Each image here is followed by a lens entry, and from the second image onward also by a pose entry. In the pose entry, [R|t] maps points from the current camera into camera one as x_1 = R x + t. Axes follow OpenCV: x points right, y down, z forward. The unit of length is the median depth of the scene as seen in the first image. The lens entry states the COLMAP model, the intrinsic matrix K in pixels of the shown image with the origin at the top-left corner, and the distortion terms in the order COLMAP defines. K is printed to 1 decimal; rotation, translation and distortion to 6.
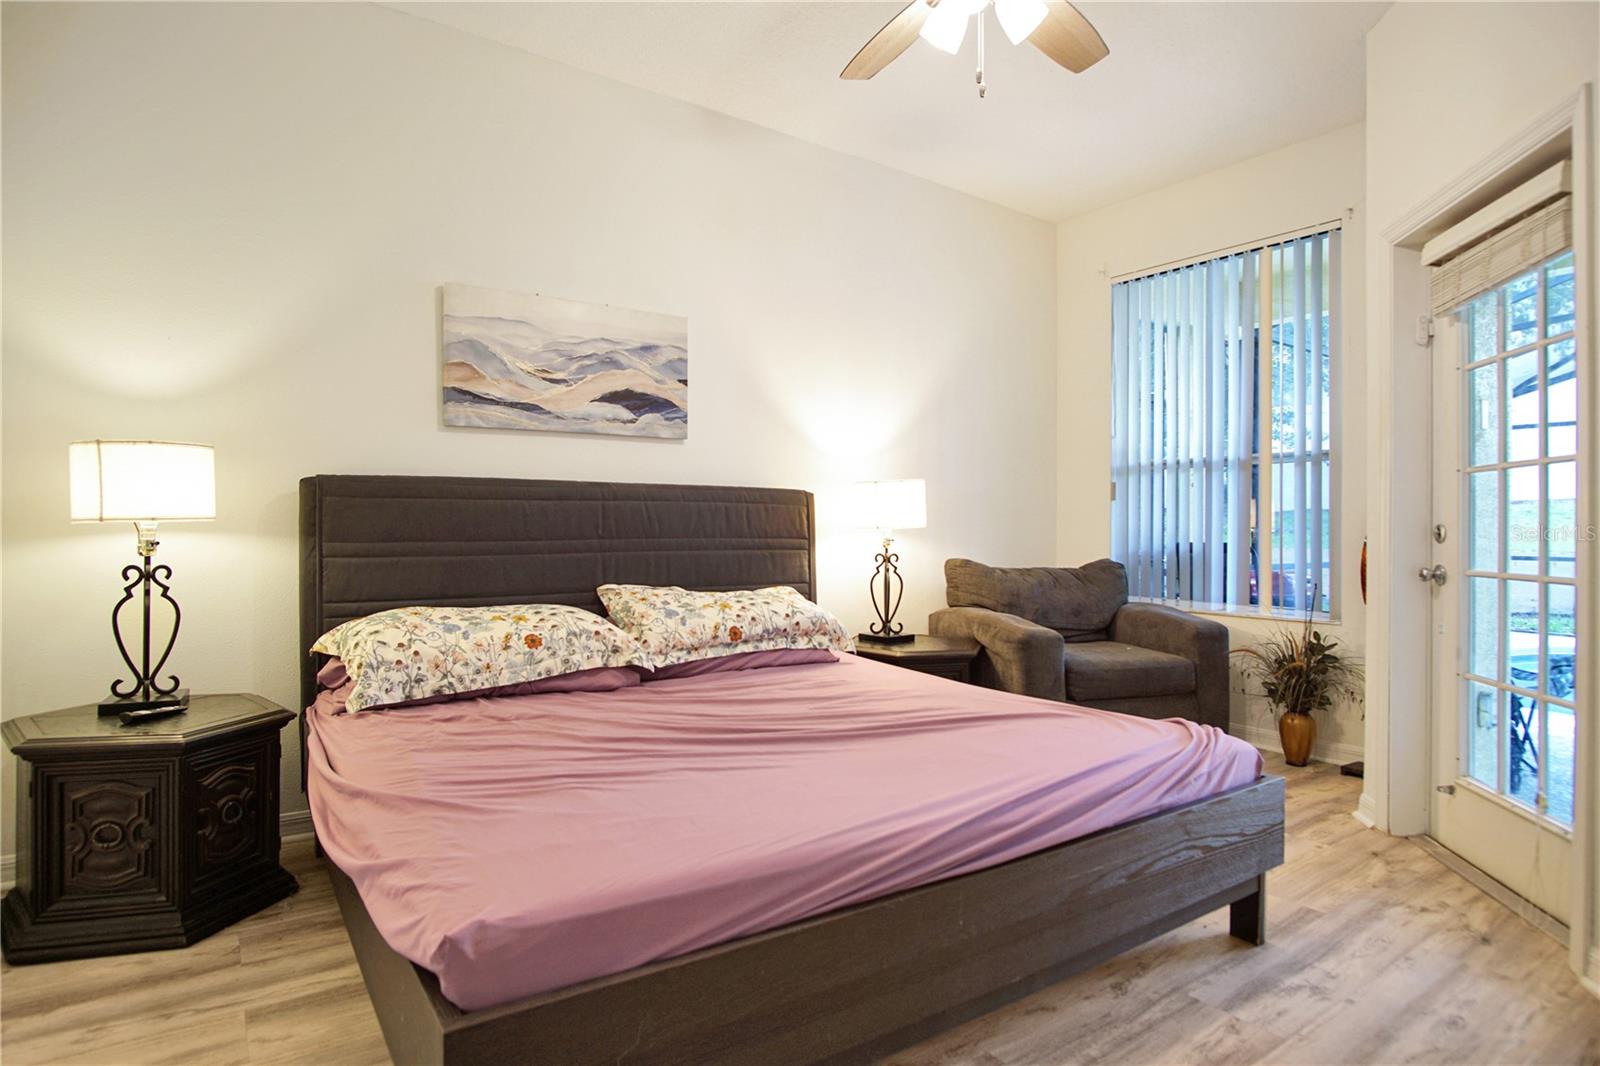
lens RADIAL K [[857.4, 0, 796.0], [0, 857.4, 524.1], [0, 0, 1]] dist [-0.025789, 0.001734]
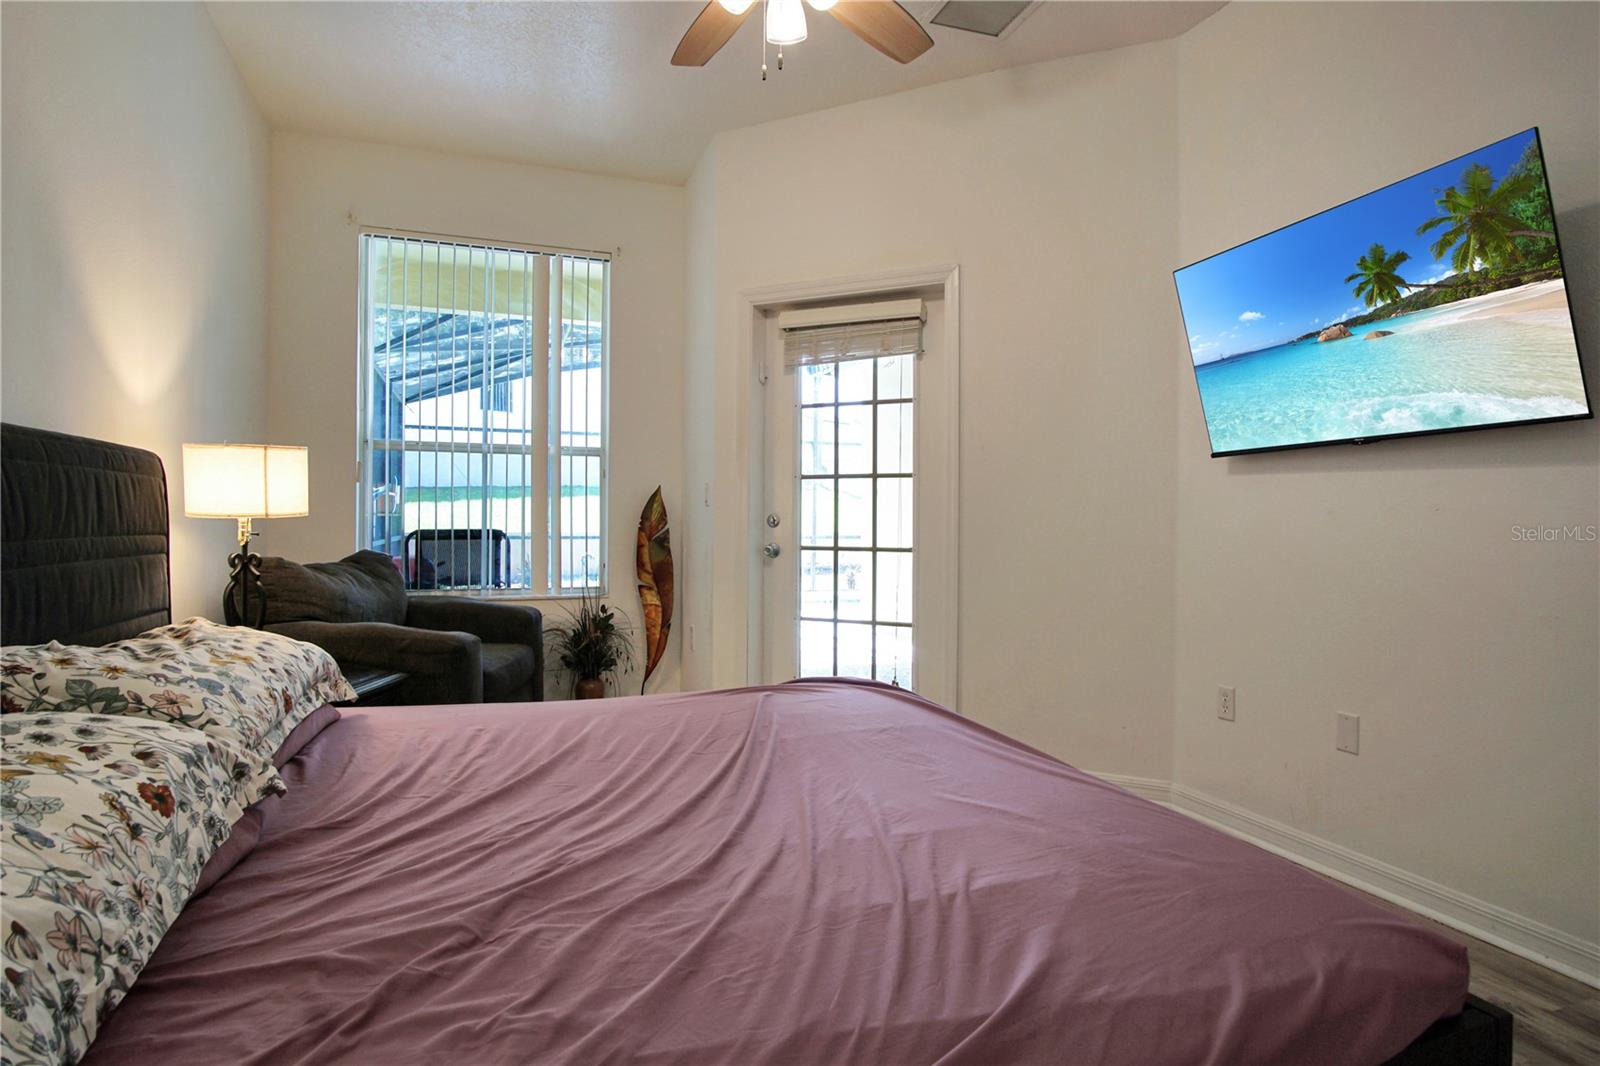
lens RADIAL K [[857.4, 0, 796.0], [0, 857.4, 532.6], [0, 0, 1]] dist [-0.025789, 0.001734]
pose [[0.259670, -0.018426, 0.965522, -0.480114], [-0.010106, 0.999711, 0.021796, -0.000757], [-0.965644, -0.015418, 0.259409, 0.473854]]
